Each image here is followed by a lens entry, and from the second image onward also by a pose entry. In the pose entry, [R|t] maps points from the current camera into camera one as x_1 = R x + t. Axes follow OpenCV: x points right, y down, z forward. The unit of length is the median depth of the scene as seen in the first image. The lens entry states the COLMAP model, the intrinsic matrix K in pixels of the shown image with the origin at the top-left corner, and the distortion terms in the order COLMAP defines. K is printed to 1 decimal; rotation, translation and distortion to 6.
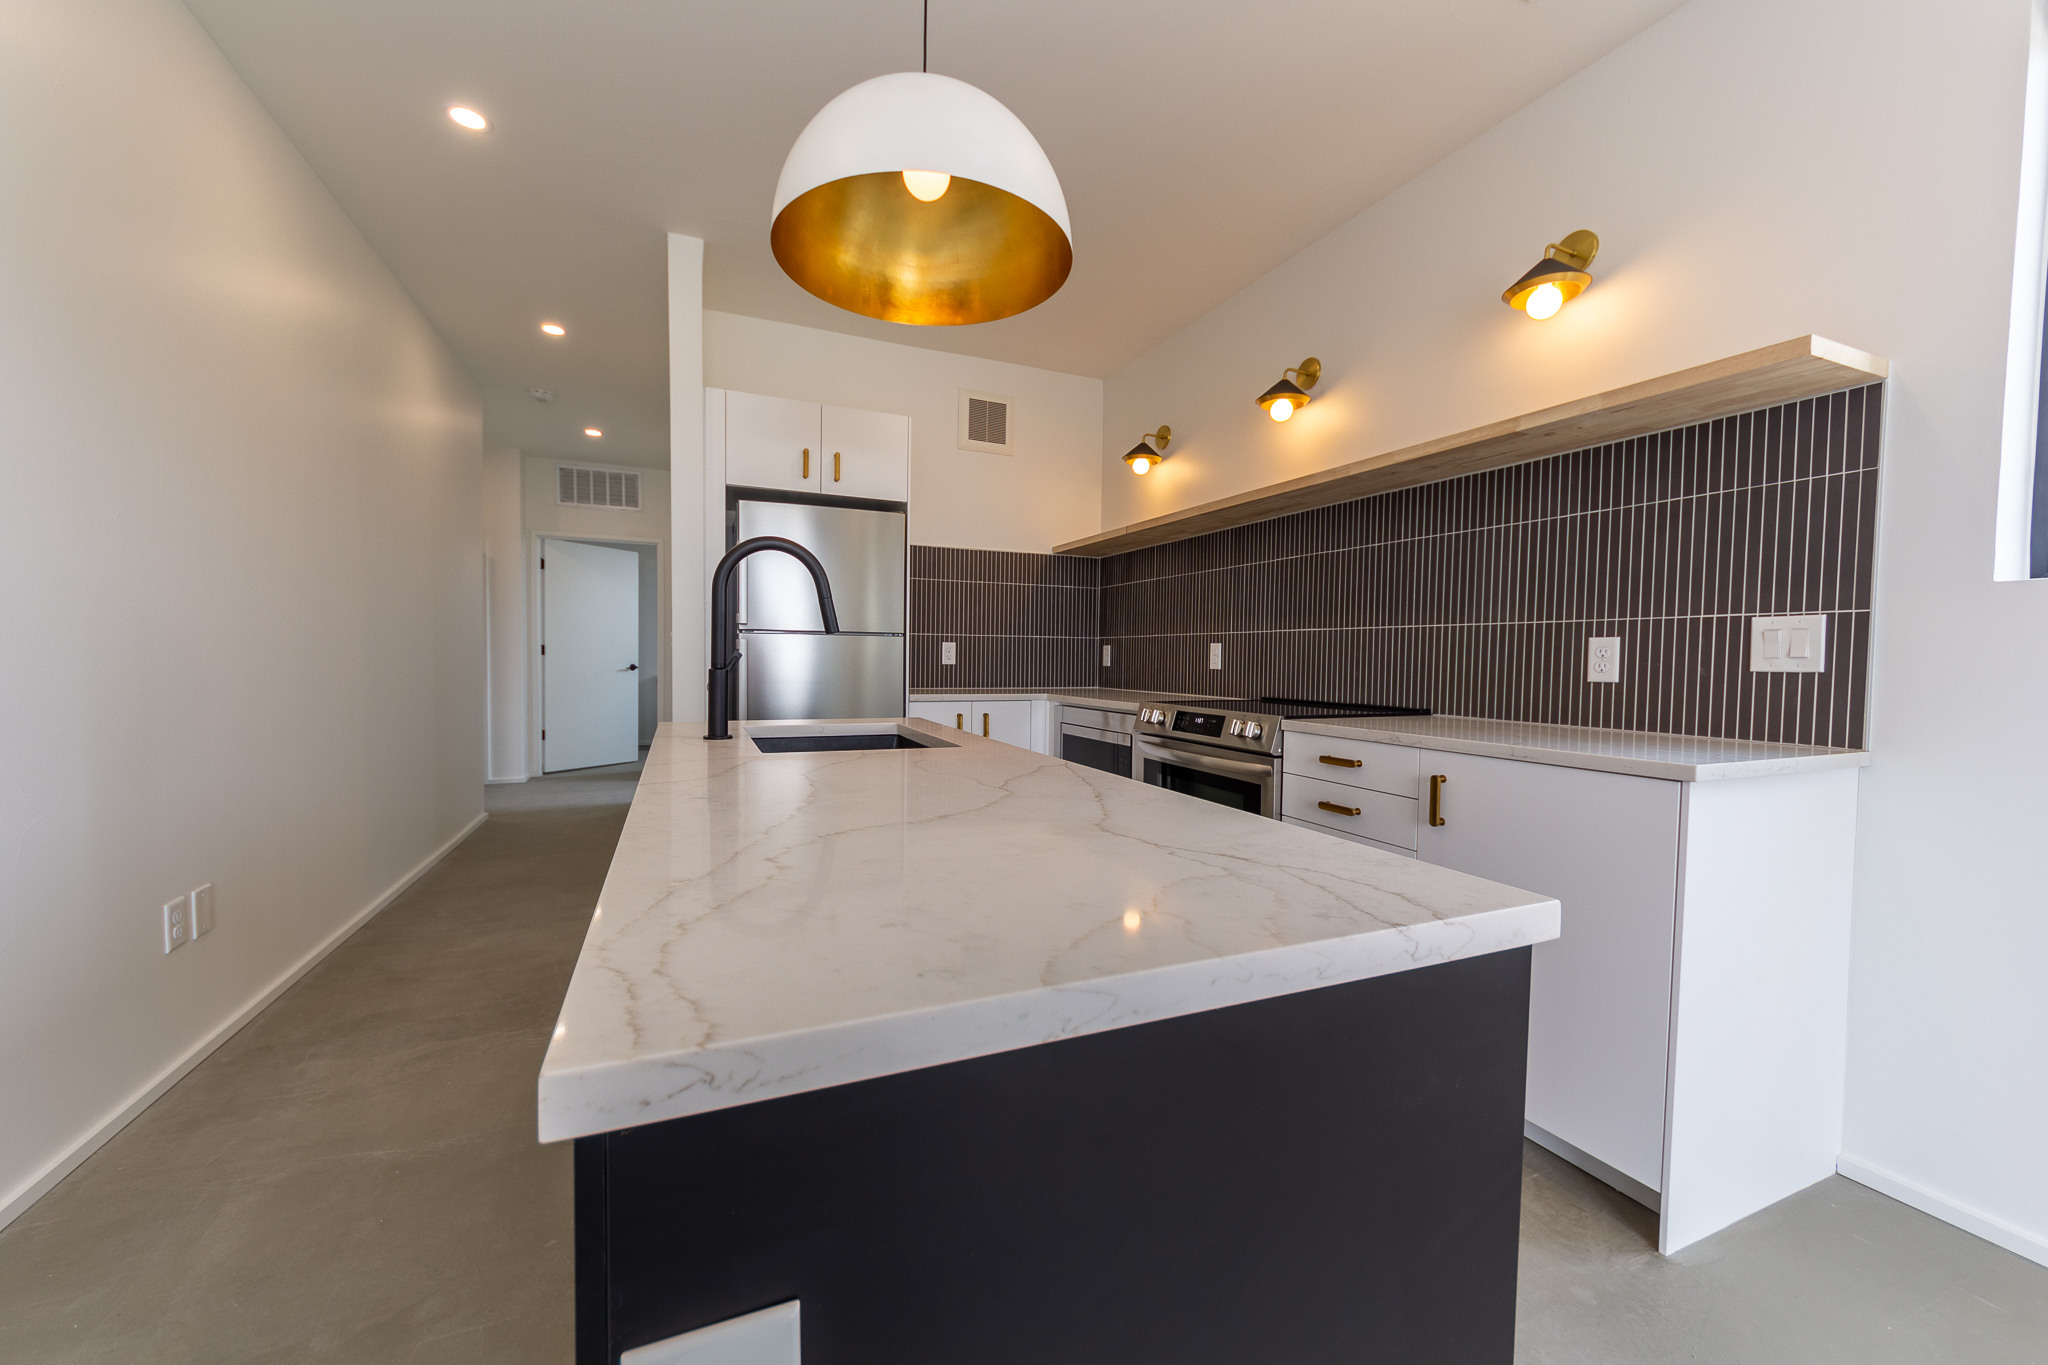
lens RADIAL K [[770.1, 0, 1016.4], [0, 770.1, 680.9], [0, 0, 1]] dist [-0.000186, -0.000064]
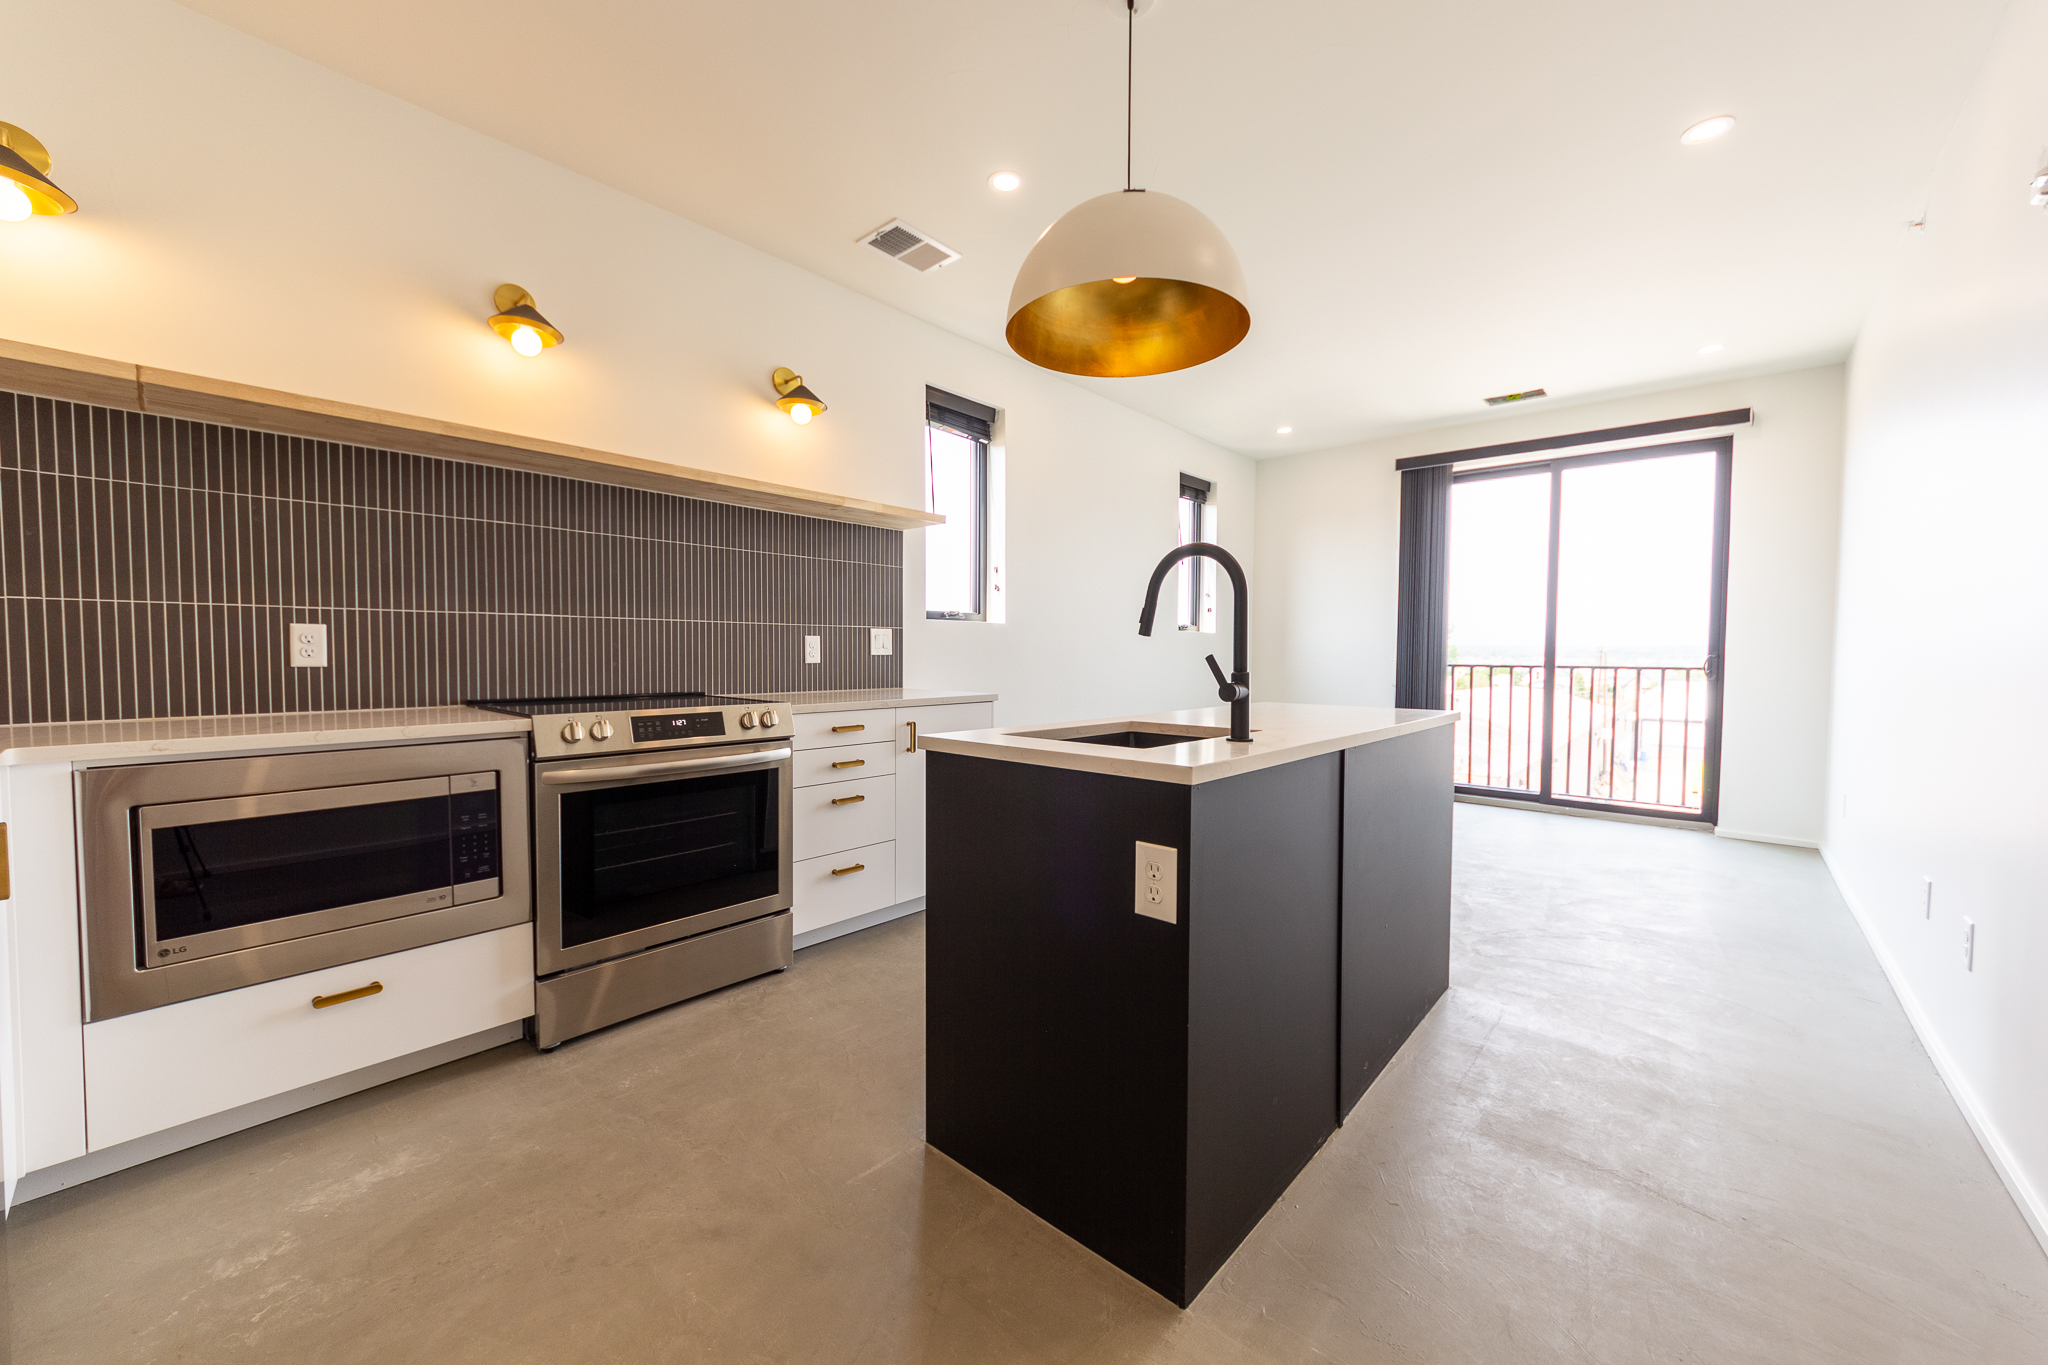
lens RADIAL K [[770.1, 0, 1016.4], [0, 770.1, 680.9], [0, 0, 1]] dist [-0.000186, -0.000064]
pose [[-0.420810, -0.050637, 0.905734, -0.737907], [0.014847, 0.997923, 0.062689, -0.046344], [-0.907027, 0.039828, -0.419184, 1.052831]]
